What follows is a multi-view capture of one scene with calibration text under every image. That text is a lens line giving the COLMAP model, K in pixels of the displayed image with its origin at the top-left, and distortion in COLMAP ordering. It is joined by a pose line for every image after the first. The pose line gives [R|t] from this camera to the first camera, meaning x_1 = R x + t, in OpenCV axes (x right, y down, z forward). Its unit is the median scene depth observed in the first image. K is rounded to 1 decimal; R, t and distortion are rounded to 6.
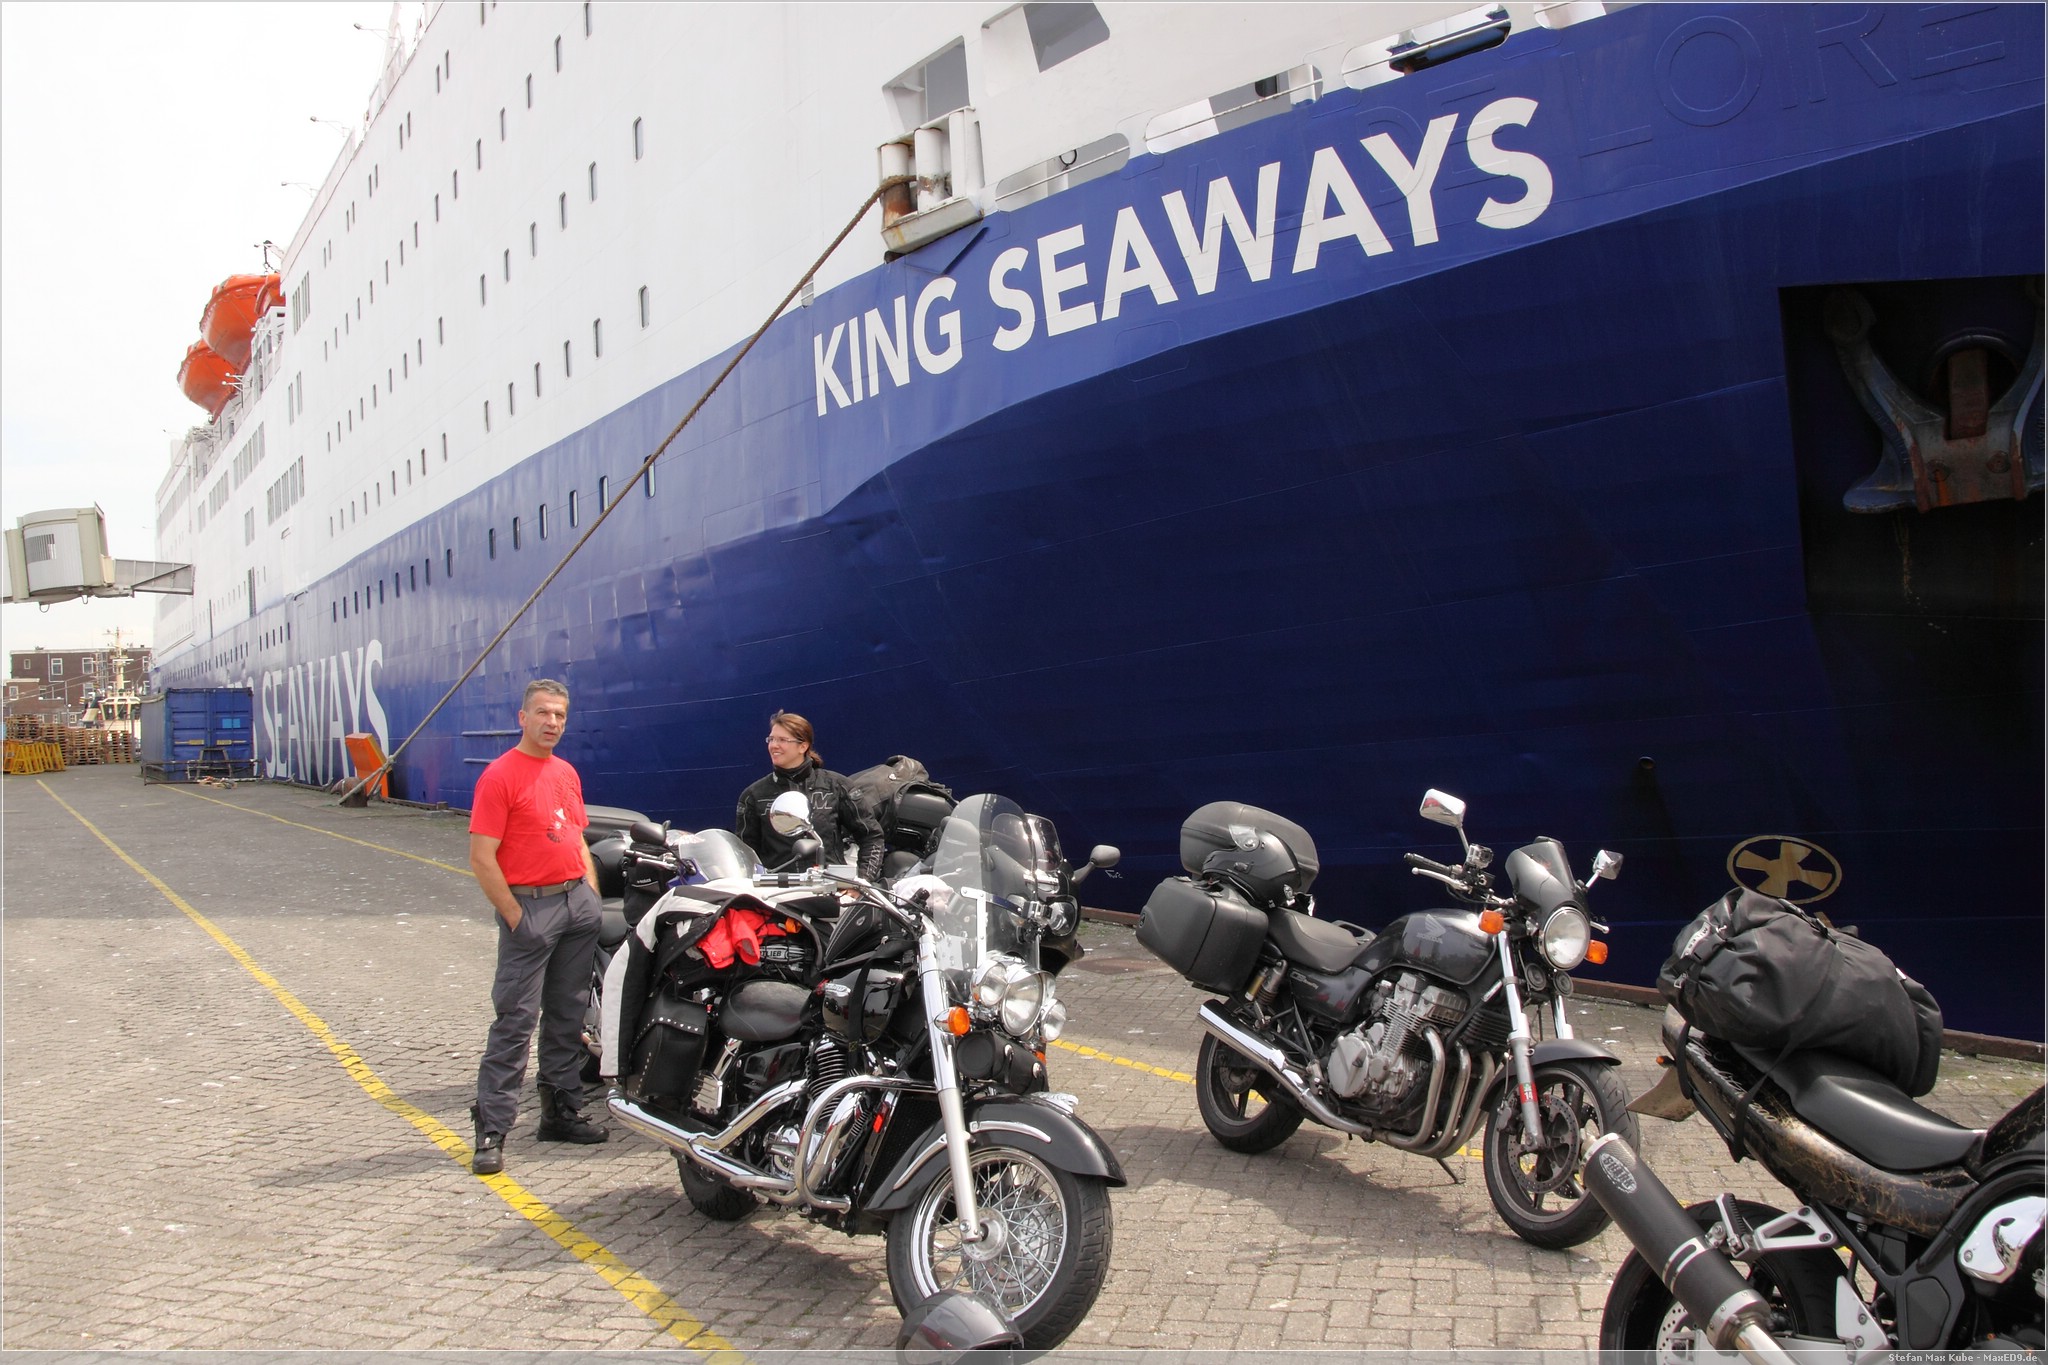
lens RADIAL K [[1806.1, 0, 1042.7], [0, 1806.1, 704.4], [0, 0, 1]] dist [-0.129603, 0.090255]
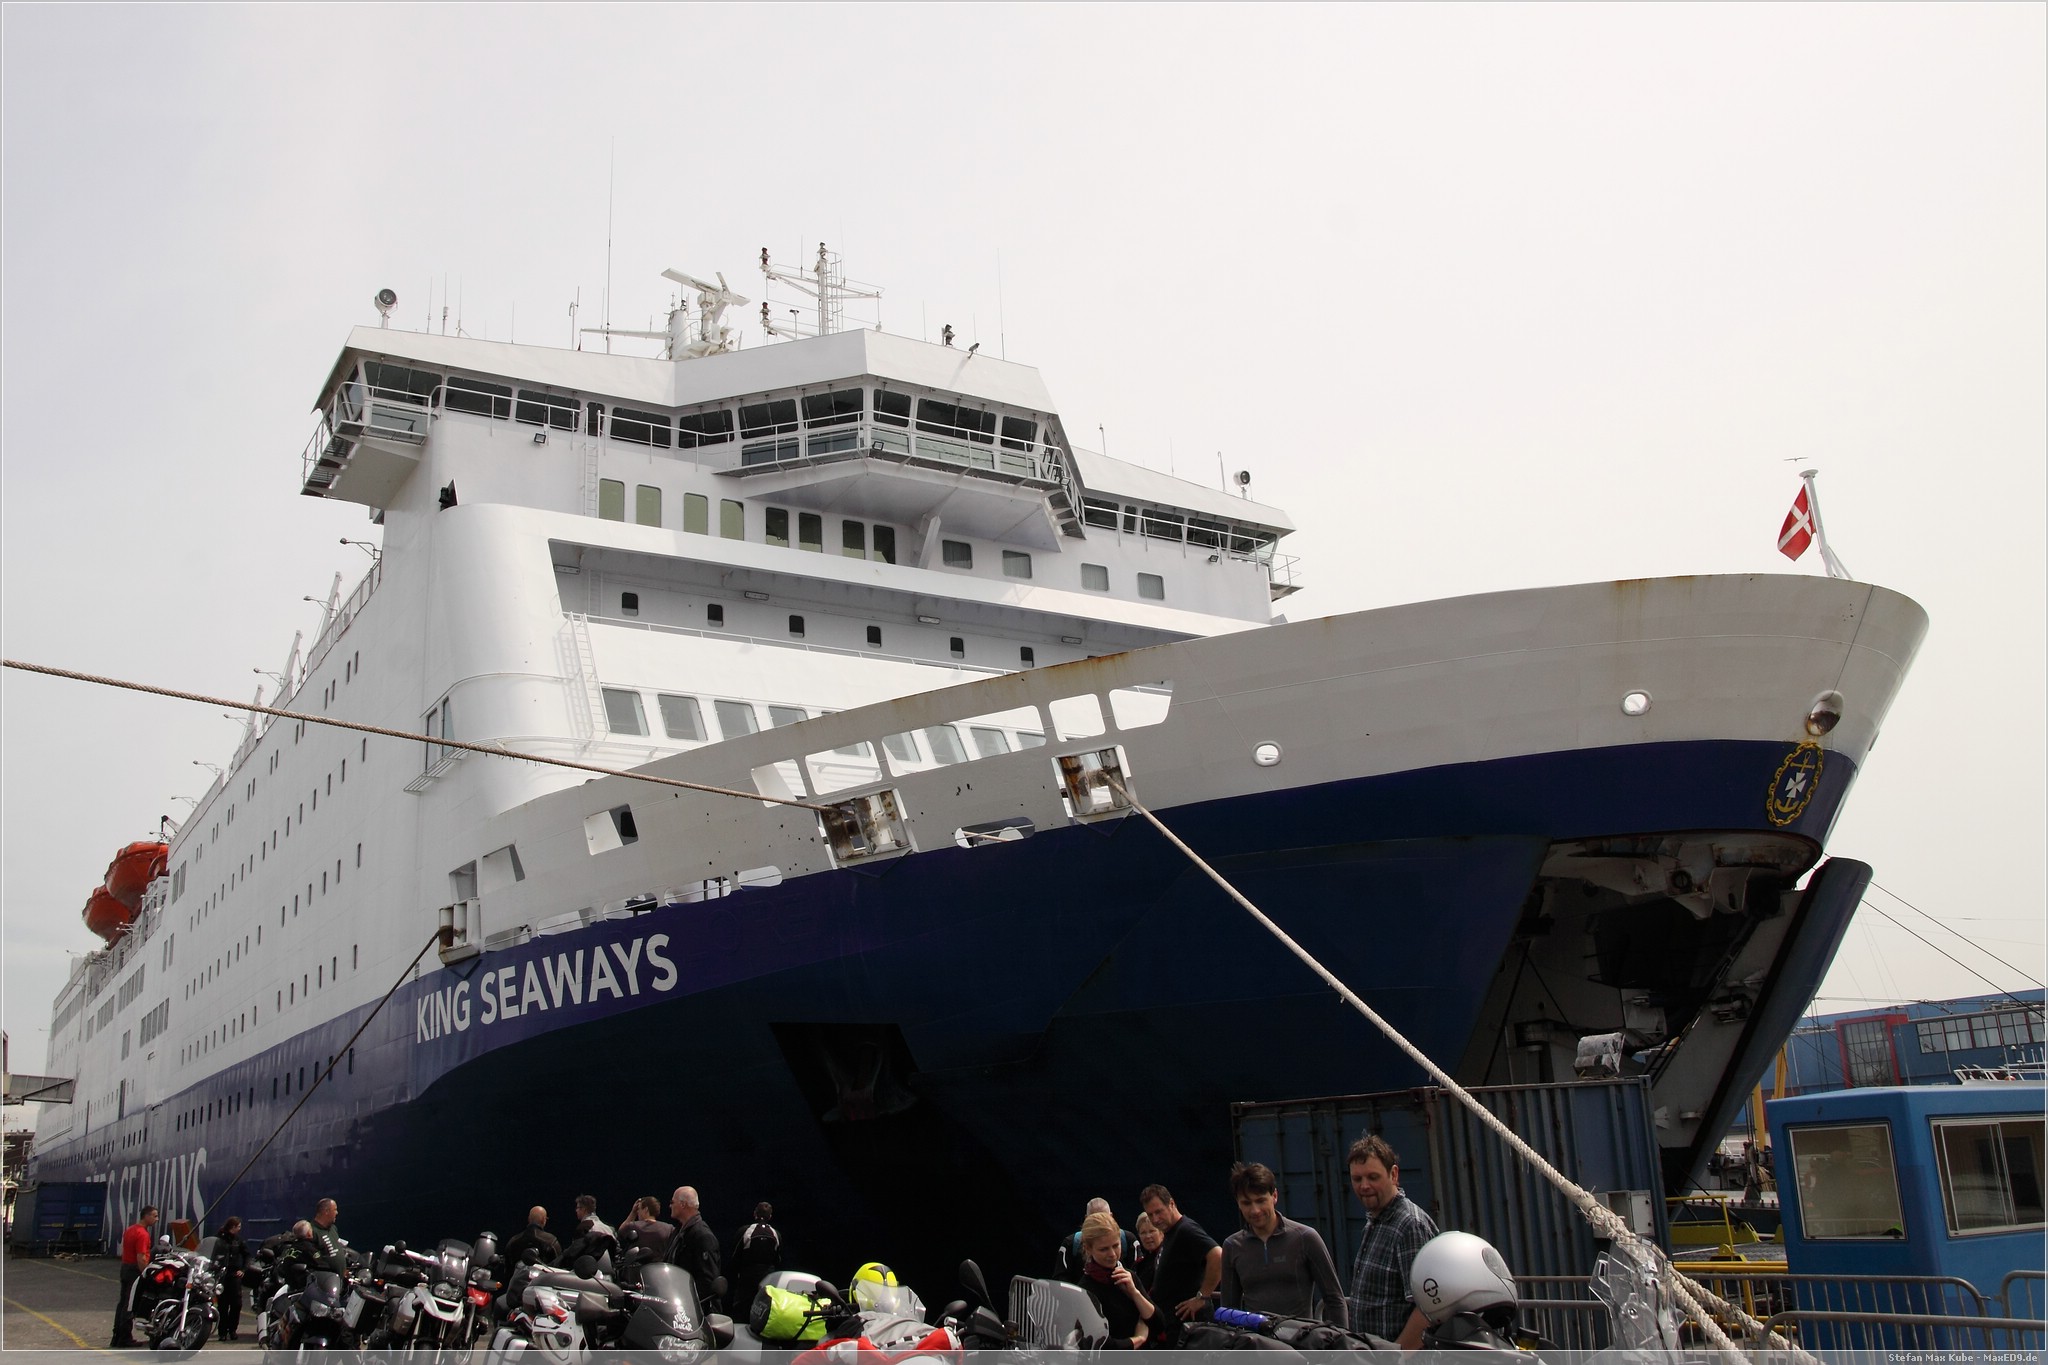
lens RADIAL K [[1806.1, 0, 1023.2], [0, 1806.1, 667.8], [0, 0, 1]] dist [-0.129603, 0.090255]
pose [[0.999454, 0.006079, 0.032490, 0.405941], [0.003387, 0.958935, -0.283607, -0.014649], [-0.032880, 0.283562, 0.958390, -0.798598]]
